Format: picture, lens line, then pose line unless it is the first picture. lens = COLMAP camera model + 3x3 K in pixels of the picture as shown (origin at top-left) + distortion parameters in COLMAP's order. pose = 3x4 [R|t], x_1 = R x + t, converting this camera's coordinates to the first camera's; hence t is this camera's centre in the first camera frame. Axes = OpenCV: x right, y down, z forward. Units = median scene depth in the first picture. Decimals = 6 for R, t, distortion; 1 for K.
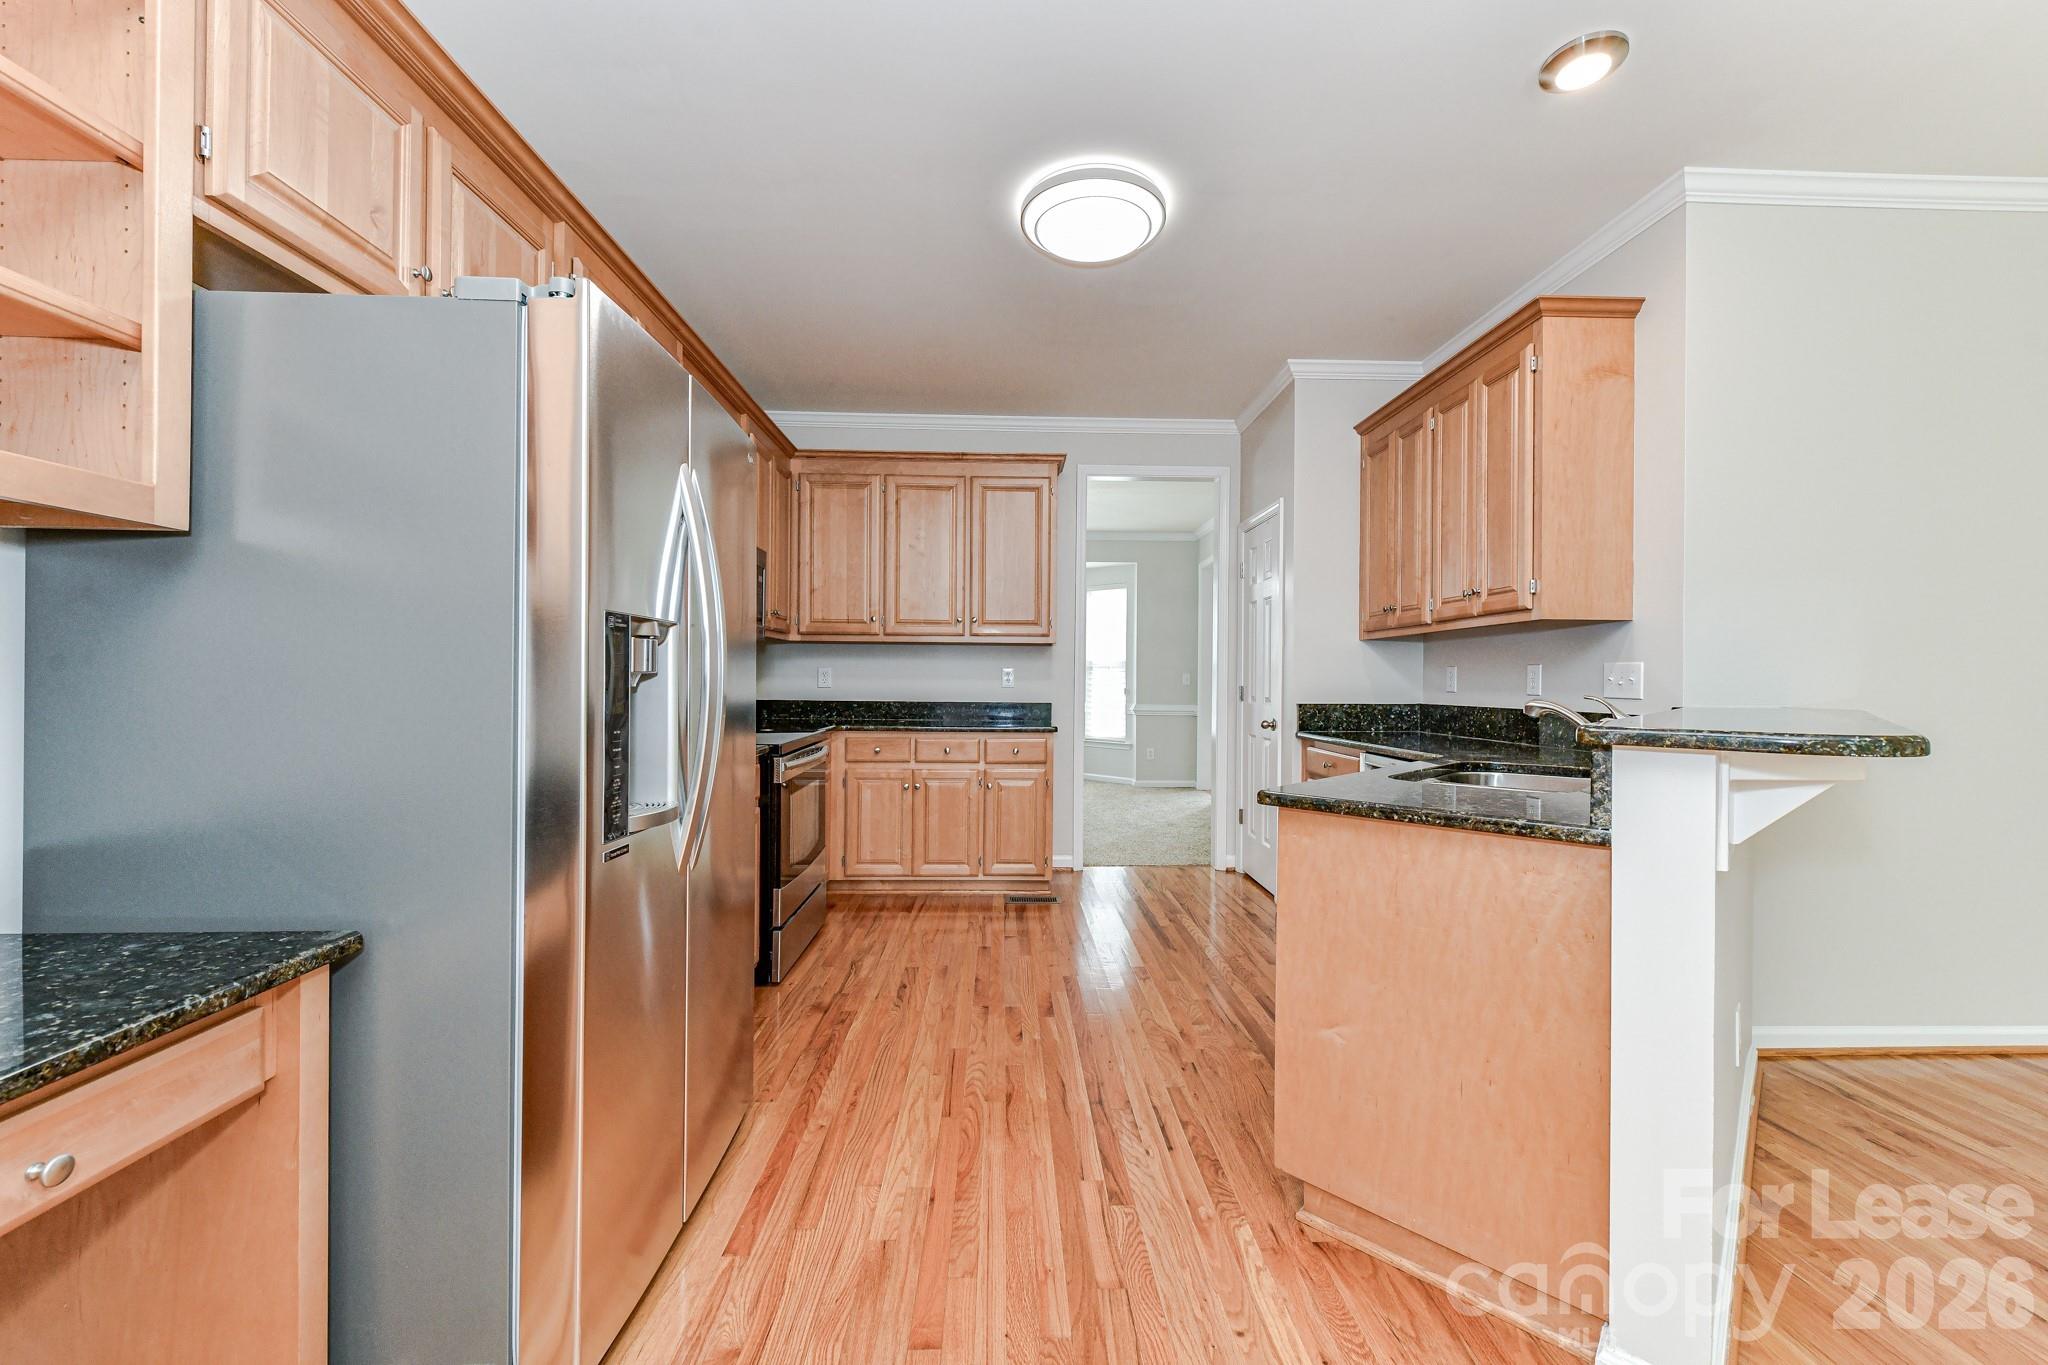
lens RADIAL K [[809.5, 0, 1028.3], [0, 809.5, 680.2], [0, 0, 1]] dist [0.001375, -0.000523]
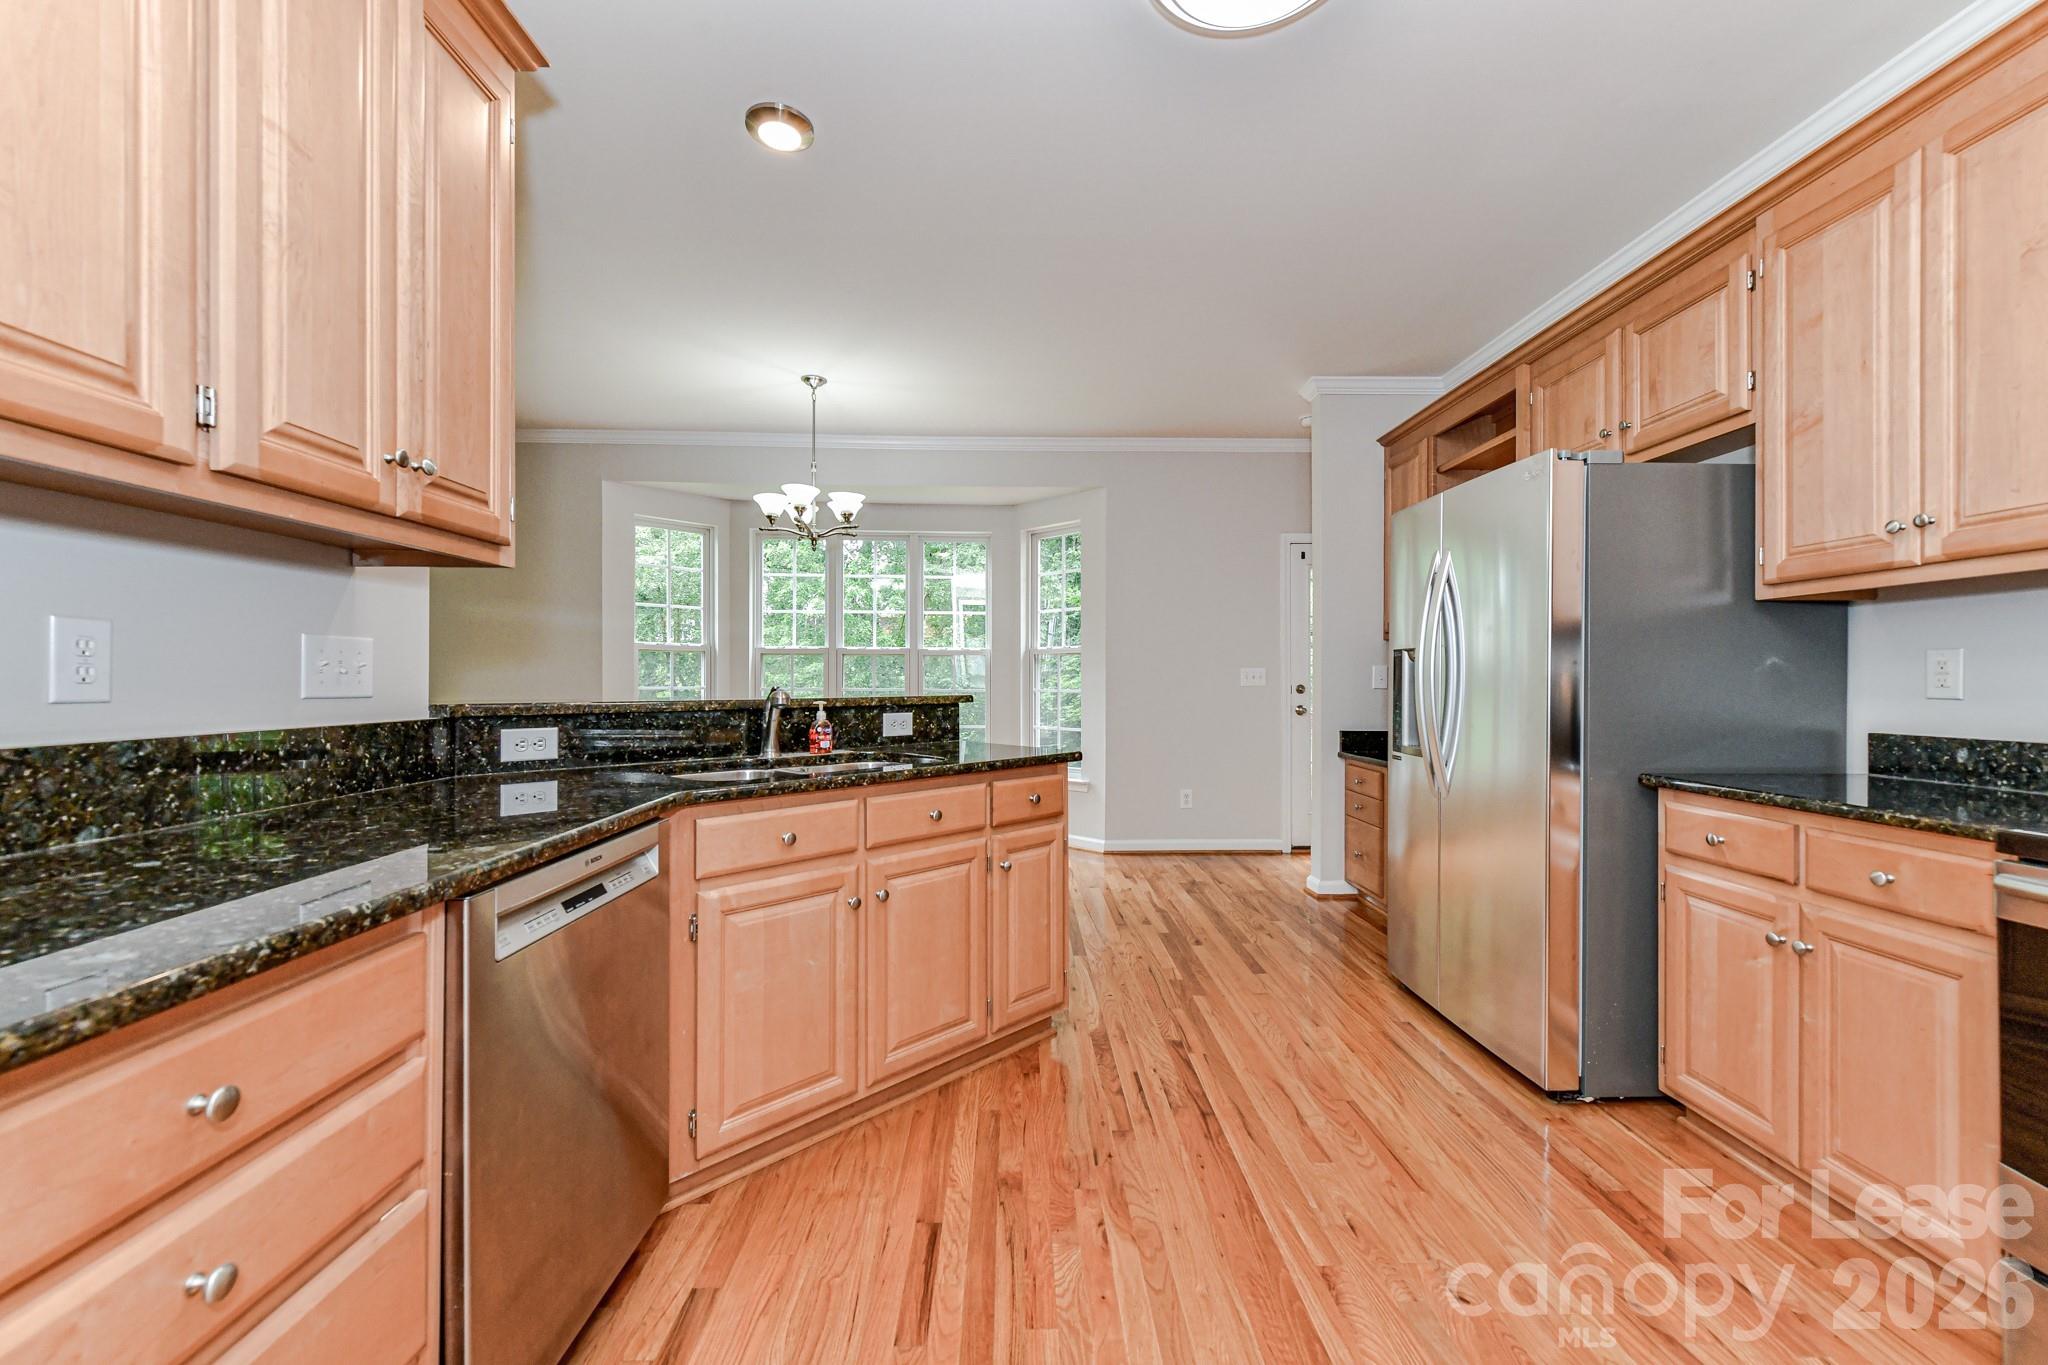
lens RADIAL K [[809.5, 0, 1028.3], [0, 809.5, 680.2], [0, 0, 1]] dist [0.001375, -0.000523]
pose [[-0.999841, -0.010385, 0.014495, 0.448772], [-0.010394, 0.999946, -0.000566, 0.010567], [-0.014488, -0.000717, -0.999895, 3.056642]]
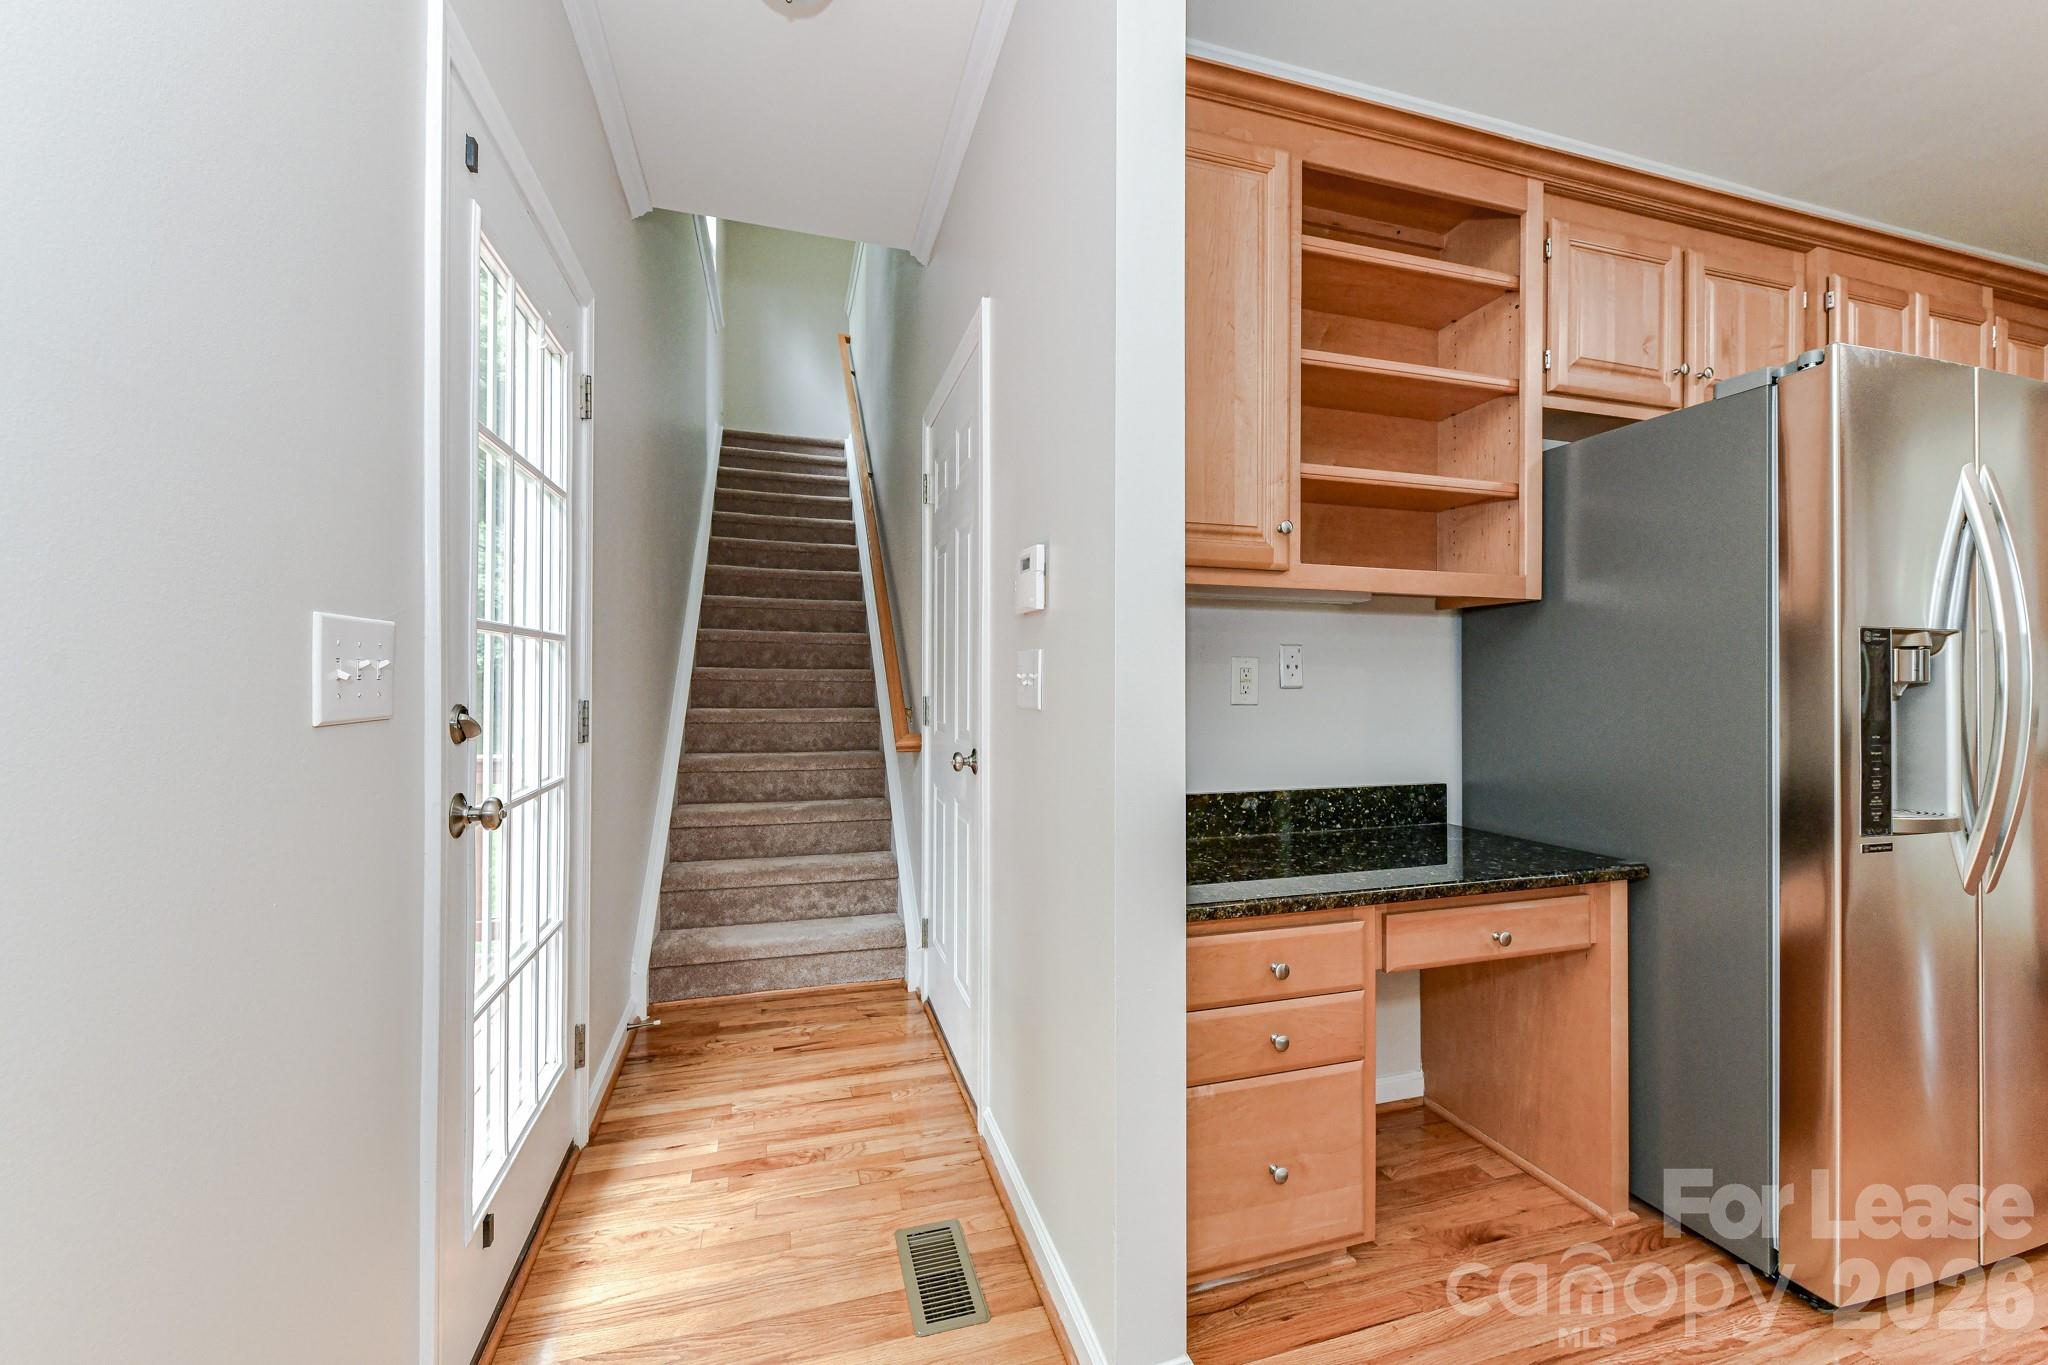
lens RADIAL K [[809.5, 0, 1028.3], [0, 809.5, 680.2], [0, 0, 1]] dist [0.001375, -0.000523]
pose [[0.267399, -0.011063, -0.963523, 0.228849], [-0.001443, 0.999928, -0.011882, 0.002197], [0.963585, 0.004567, 0.267363, -0.375945]]
